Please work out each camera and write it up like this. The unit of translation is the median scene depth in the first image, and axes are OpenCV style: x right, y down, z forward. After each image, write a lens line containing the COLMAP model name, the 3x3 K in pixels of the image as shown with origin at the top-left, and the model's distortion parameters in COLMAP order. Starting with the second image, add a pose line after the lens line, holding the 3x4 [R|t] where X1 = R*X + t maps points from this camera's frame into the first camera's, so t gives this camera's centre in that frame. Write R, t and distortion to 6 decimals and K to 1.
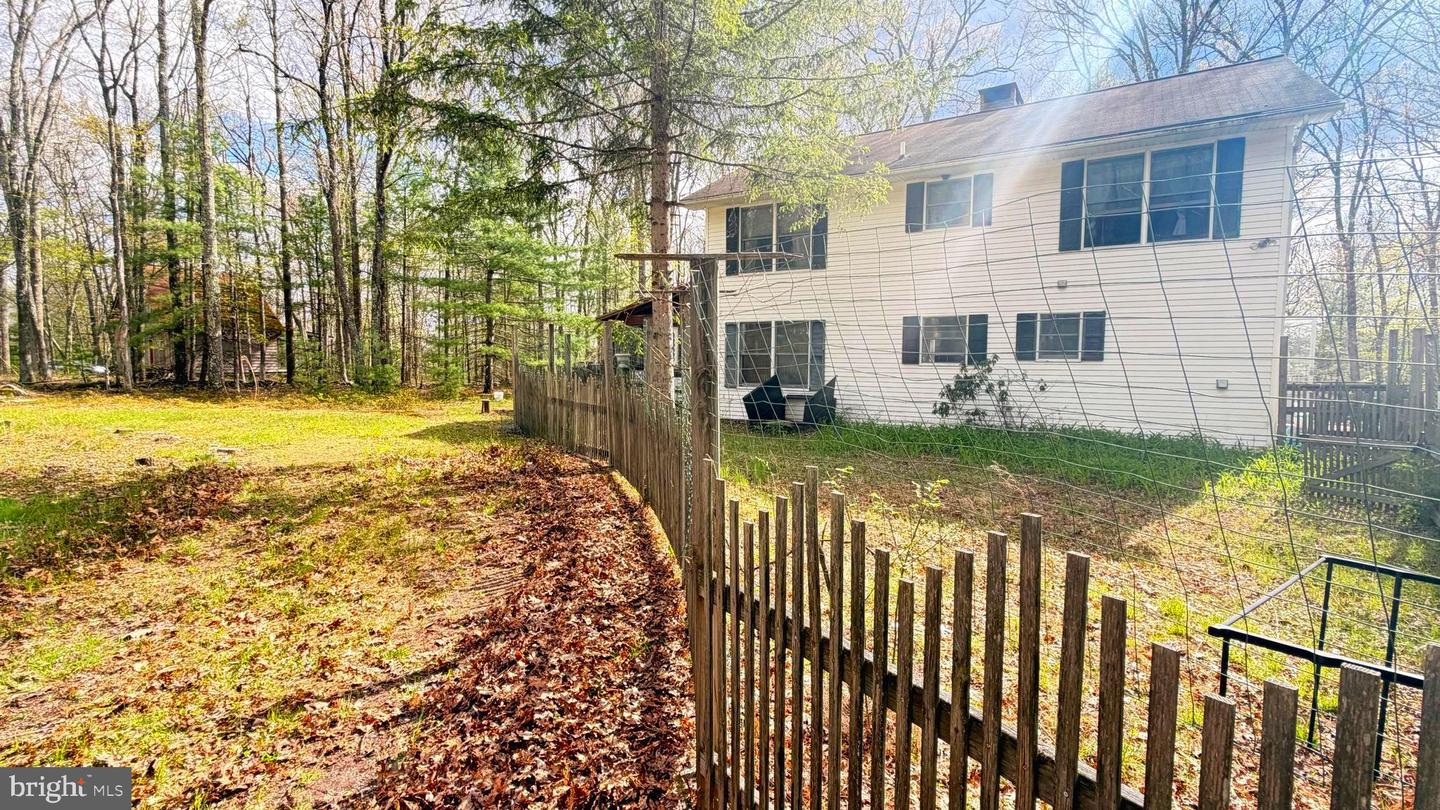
lens RADIAL K [[648.5, 0, 720.0], [0, 648.5, 405.0], [0, 0, 1]] dist [-0.000221, -0.000644]
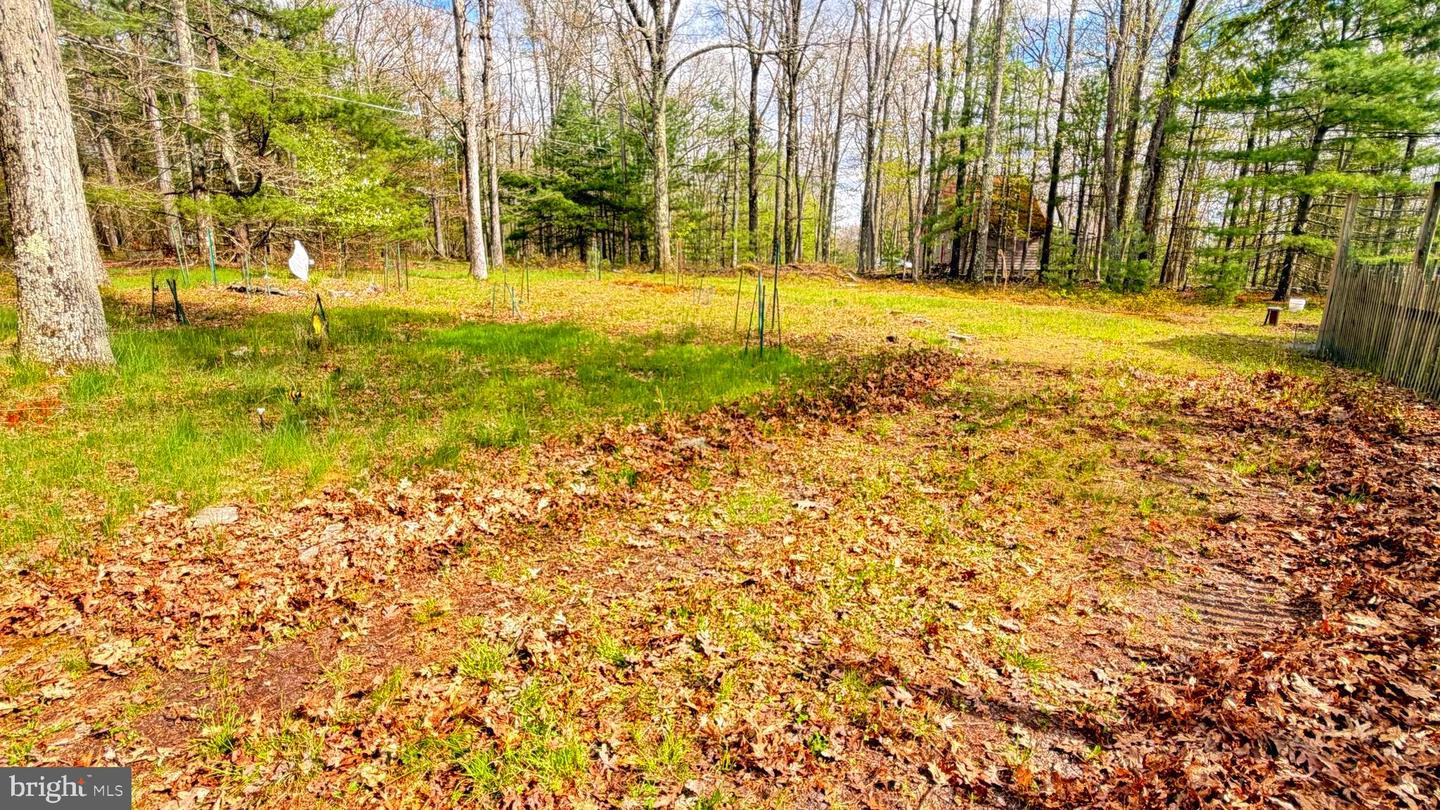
lens RADIAL K [[648.5, 0, 720.0], [0, 648.5, 405.0], [0, 0, 1]] dist [-0.000221, -0.000644]
pose [[0.496371, 0.193243, -0.846329, -0.044625], [-0.065404, 0.980463, 0.185510, 0.007147], [0.865643, -0.036729, 0.499312, 0.125694]]
